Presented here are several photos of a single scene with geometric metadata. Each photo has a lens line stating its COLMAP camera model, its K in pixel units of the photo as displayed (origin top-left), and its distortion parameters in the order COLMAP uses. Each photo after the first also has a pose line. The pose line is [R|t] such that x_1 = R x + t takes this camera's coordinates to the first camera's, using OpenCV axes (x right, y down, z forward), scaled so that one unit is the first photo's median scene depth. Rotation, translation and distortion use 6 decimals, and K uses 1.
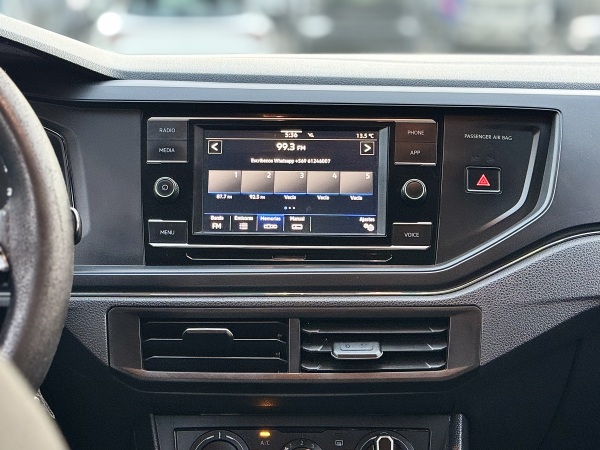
lens RADIAL K [[1208.3, 0, 300.0], [0, 1208.3, 225.0], [0, 0, 1]] dist [0.105890, 0.228950]
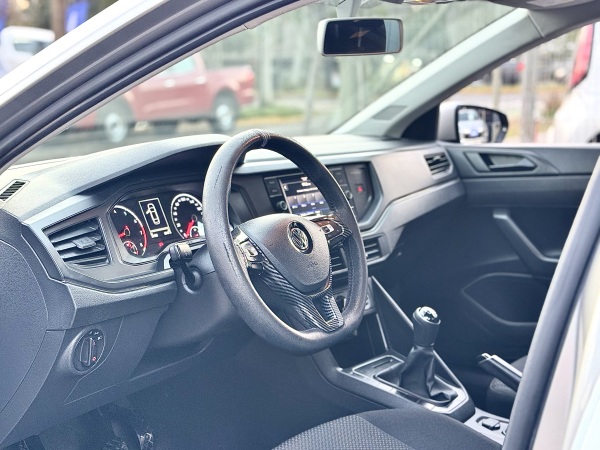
lens RADIAL K [[916.3, 0, 300.0], [0, 916.3, 225.0], [0, 0, 1]] dist [0.014104, 0.030652]
pose [[0.658205, -0.133171, 0.740967, -1.437143], [0.156570, 0.986924, 0.038294, -0.056754], [-0.736378, 0.090807, 0.670449, -0.242189]]
